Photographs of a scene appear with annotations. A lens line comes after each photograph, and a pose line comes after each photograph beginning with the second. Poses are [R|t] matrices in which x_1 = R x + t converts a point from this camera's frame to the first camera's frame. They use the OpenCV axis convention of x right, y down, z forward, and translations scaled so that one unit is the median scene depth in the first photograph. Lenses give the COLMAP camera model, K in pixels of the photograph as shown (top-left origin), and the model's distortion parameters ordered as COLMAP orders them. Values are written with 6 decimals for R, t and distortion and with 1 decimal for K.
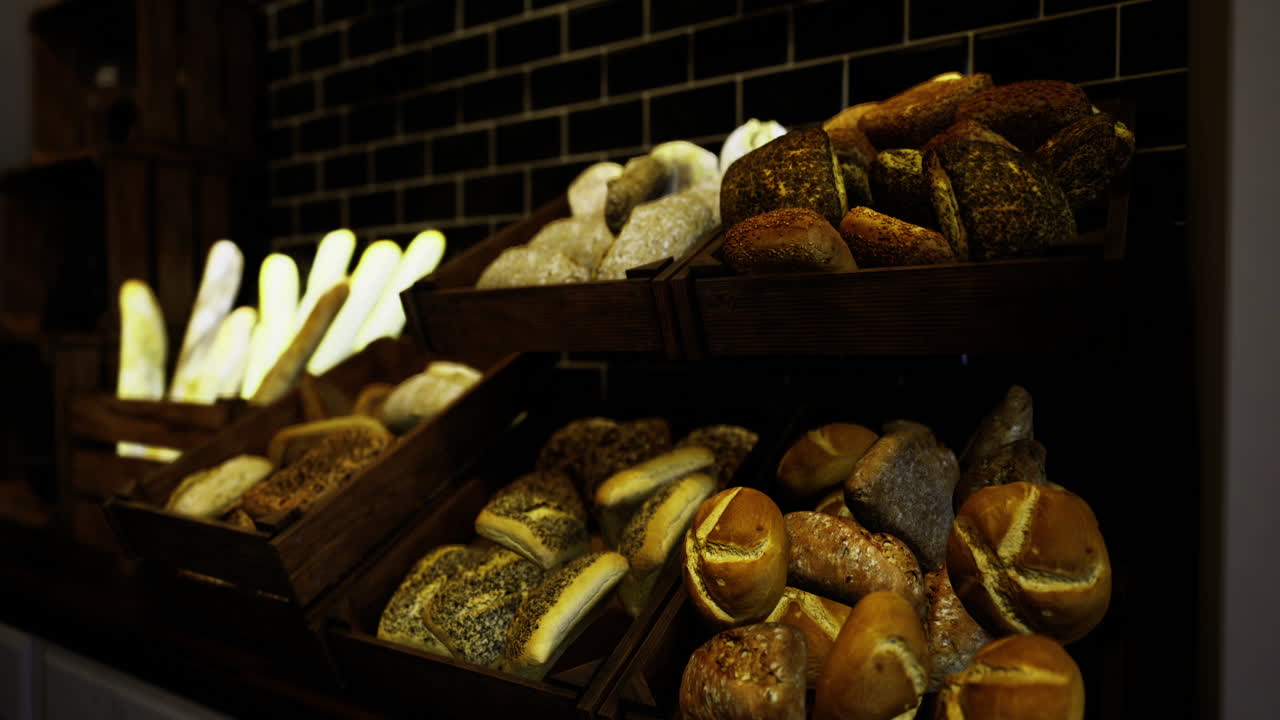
lens RADIAL K [[952.6, 0, 640.8], [0, 952.6, 359.4], [0, 0, 1]] dist [0.012042, 0.001739]
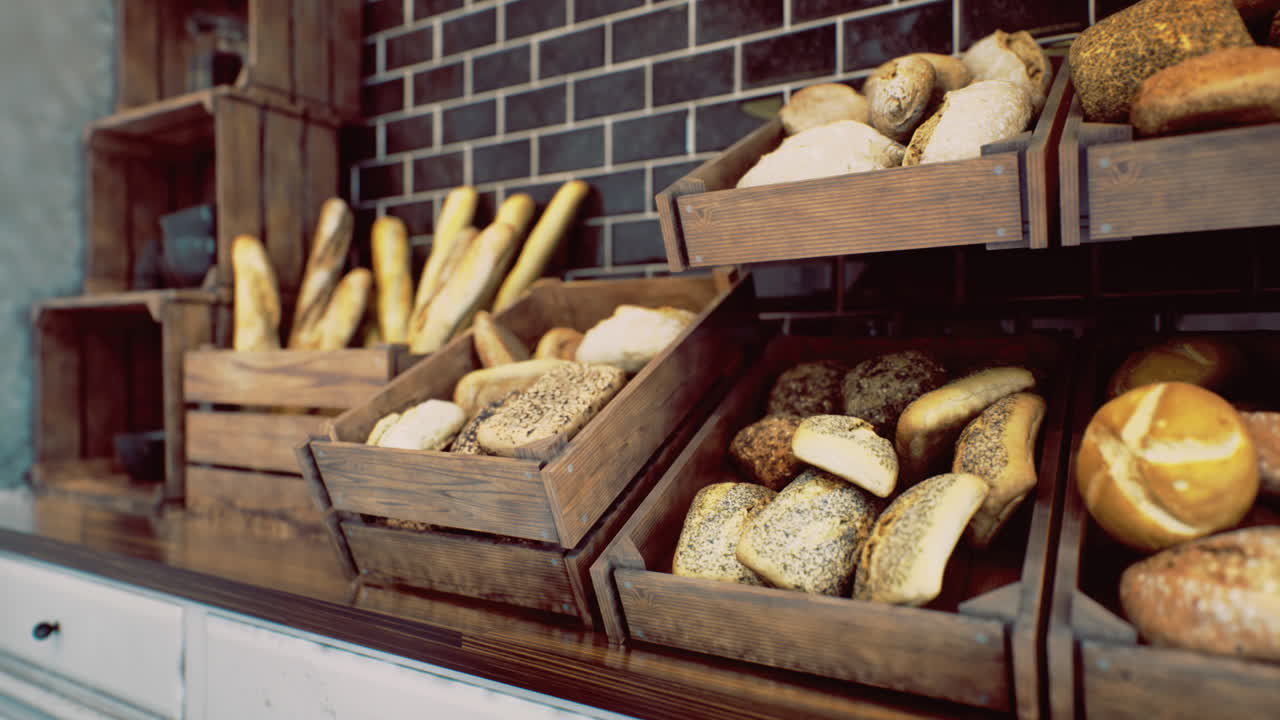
lens RADIAL K [[952.6, 0, 638.4], [0, 952.6, 355.4], [0, 0, 1]] dist [0.012042, 0.001739]
pose [[0.999710, -0.000087, 0.024061, -0.346371], [0.000778, 0.999587, -0.028718, 0.121210], [-0.024048, 0.028729, 0.999298, 0.146513]]
